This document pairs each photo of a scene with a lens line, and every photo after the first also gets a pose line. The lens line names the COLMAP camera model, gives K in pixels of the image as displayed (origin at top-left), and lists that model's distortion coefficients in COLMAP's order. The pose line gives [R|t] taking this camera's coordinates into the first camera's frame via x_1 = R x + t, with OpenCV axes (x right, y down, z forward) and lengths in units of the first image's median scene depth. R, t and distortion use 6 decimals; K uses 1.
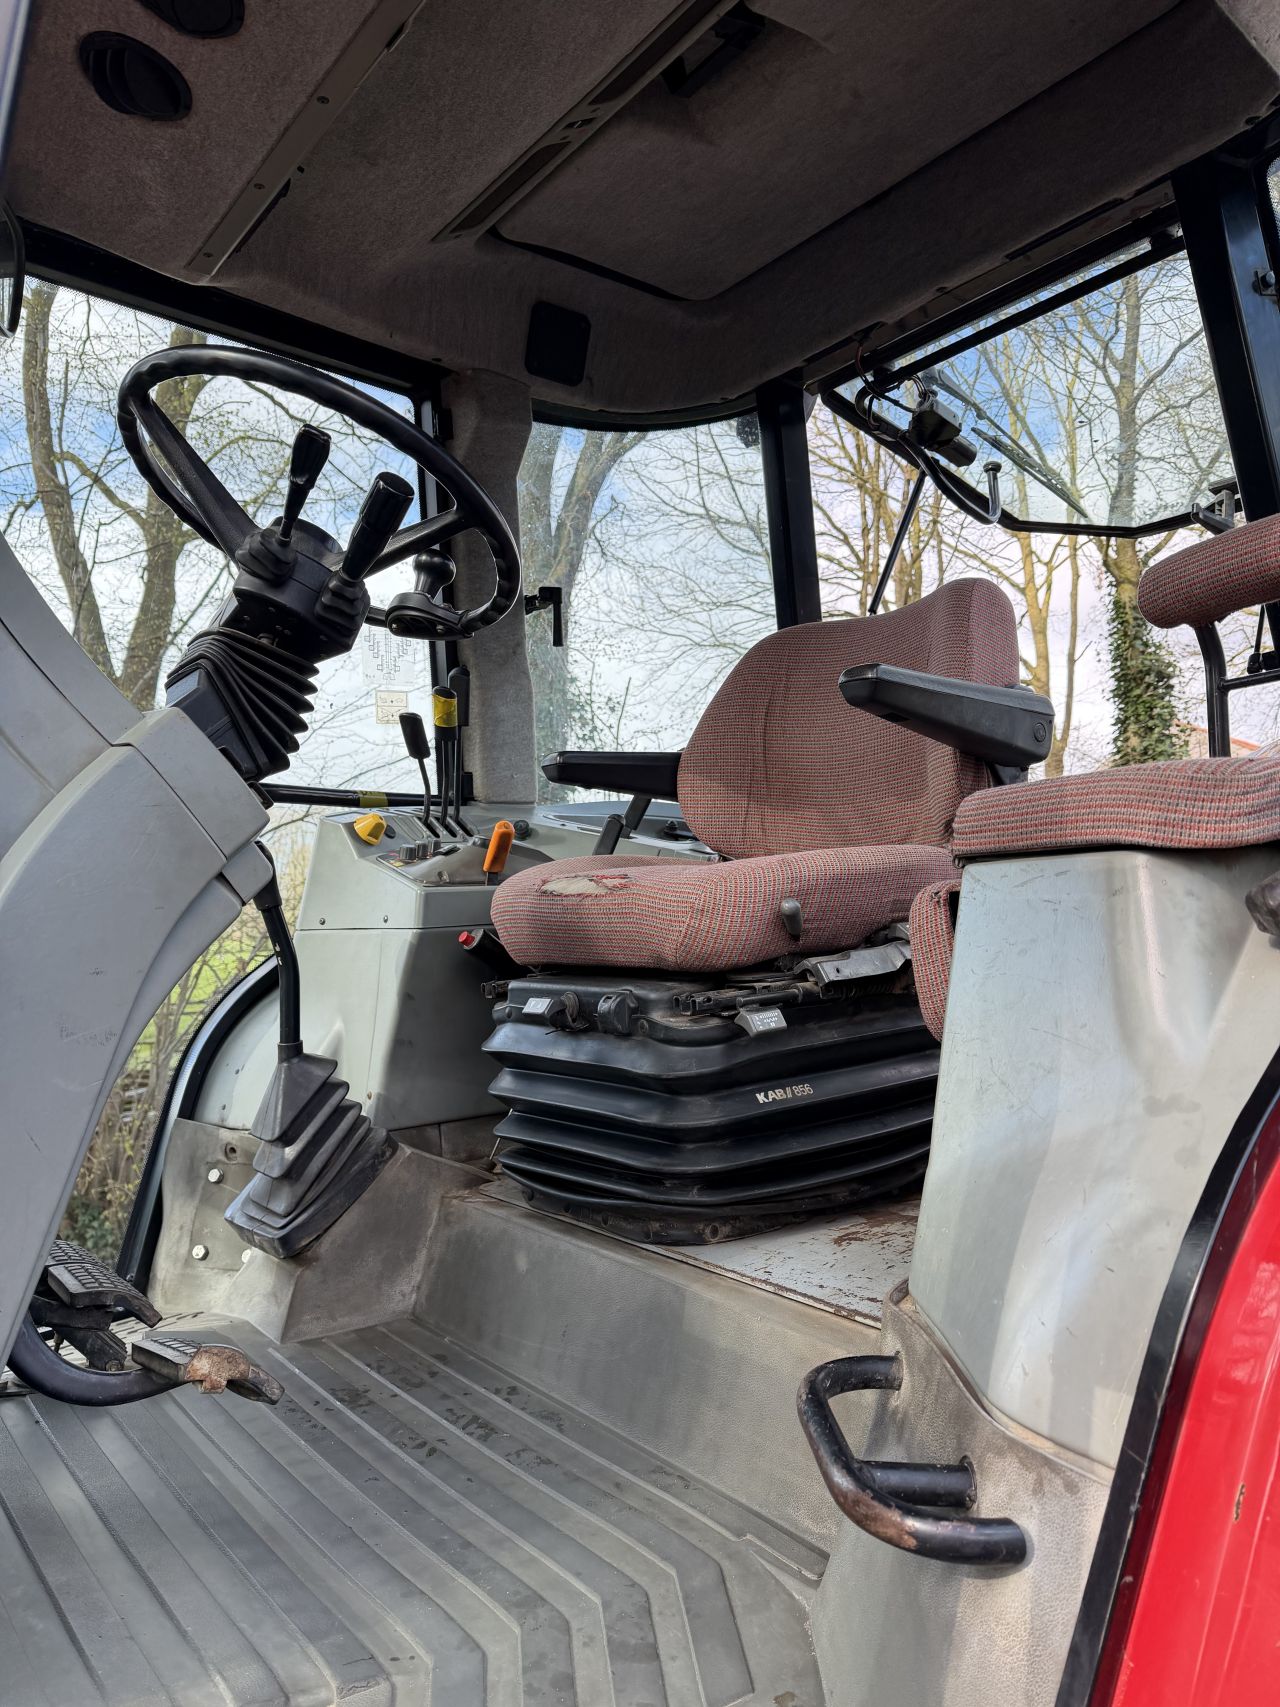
lens RADIAL K [[1171.4, 0, 640.0], [0, 1171.4, 853.5], [0, 0, 1]] dist [0.070578, -0.062561]
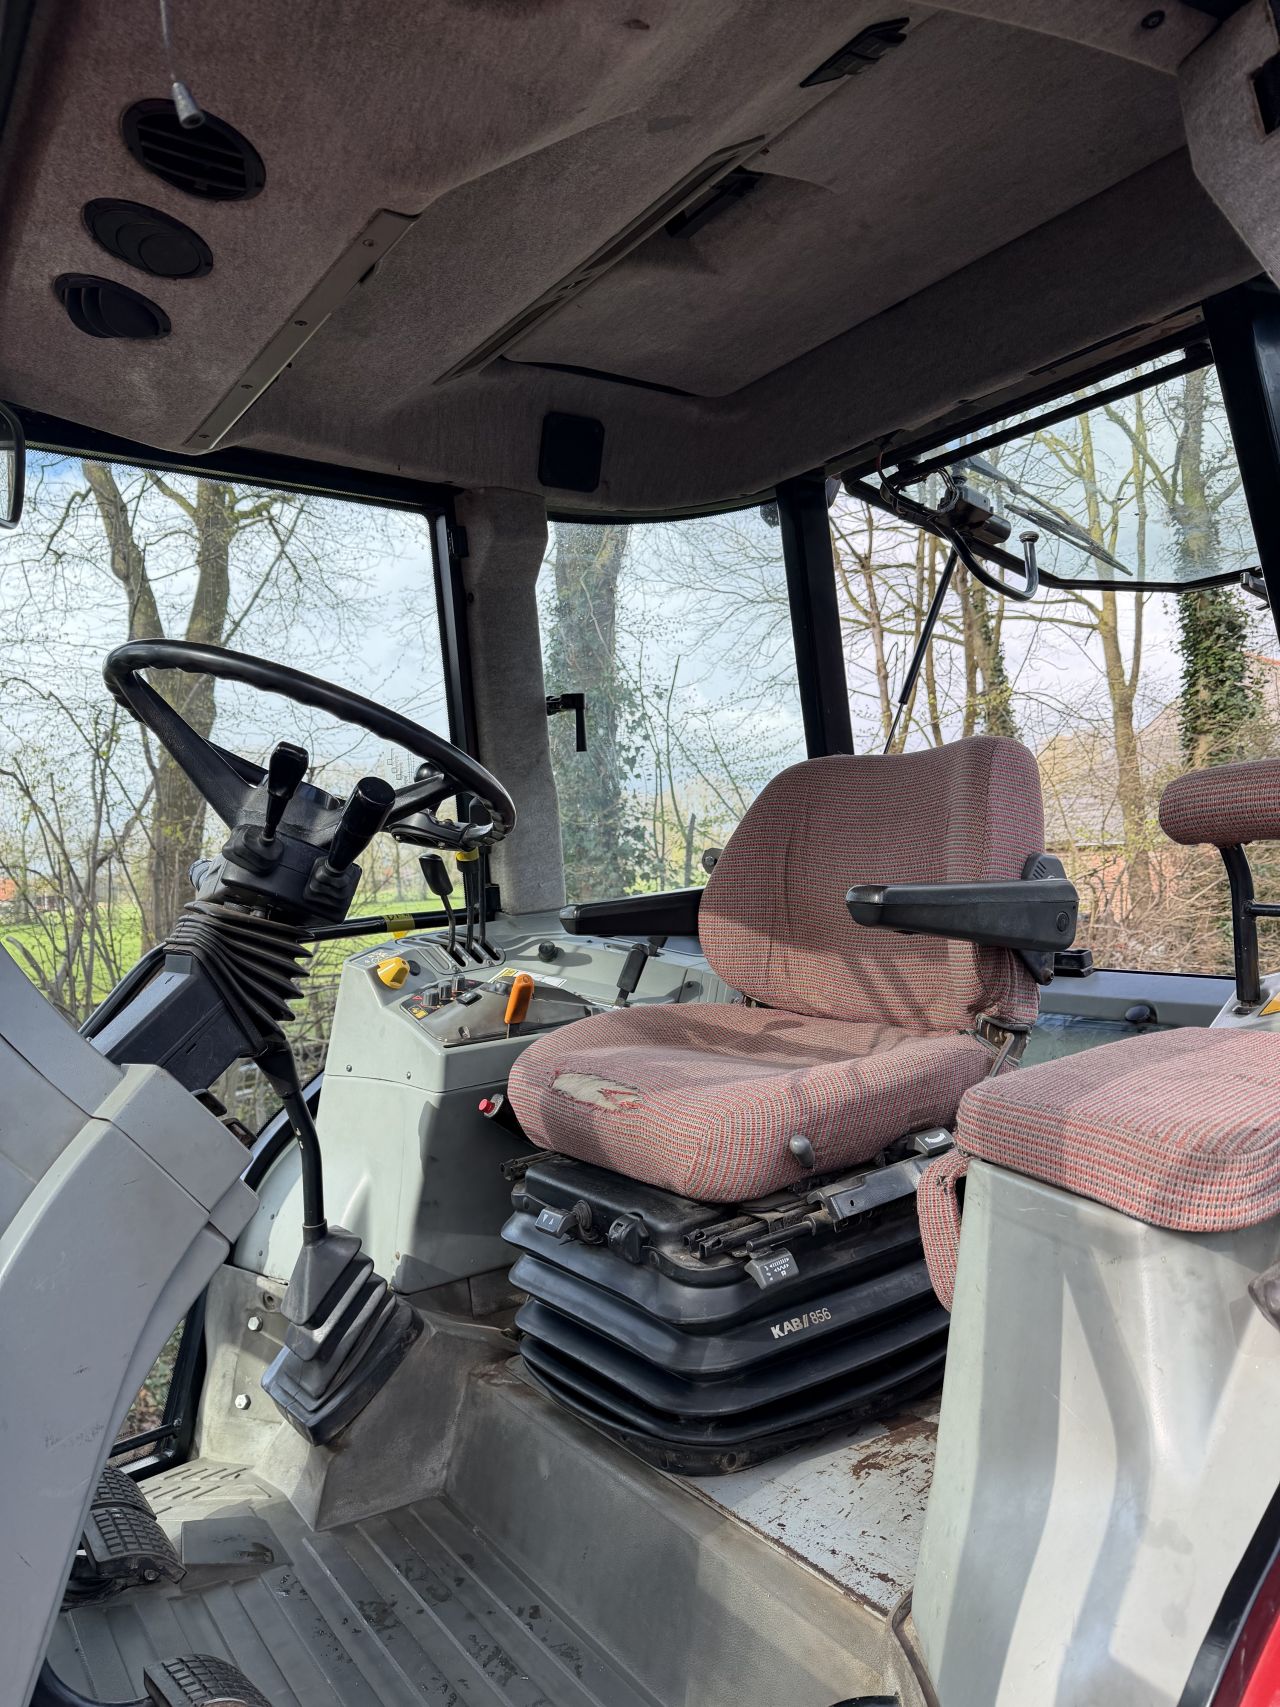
lens RADIAL K [[1170.8, 0, 640.0], [0, 1170.8, 853.5], [0, 0, 1]] dist [0.076536, -0.090179]
pose [[0.998275, -0.024947, -0.053139, 0.042099], [0.027553, 0.998424, 0.048897, -0.194338], [0.051835, -0.050277, 0.997389, 0.019926]]
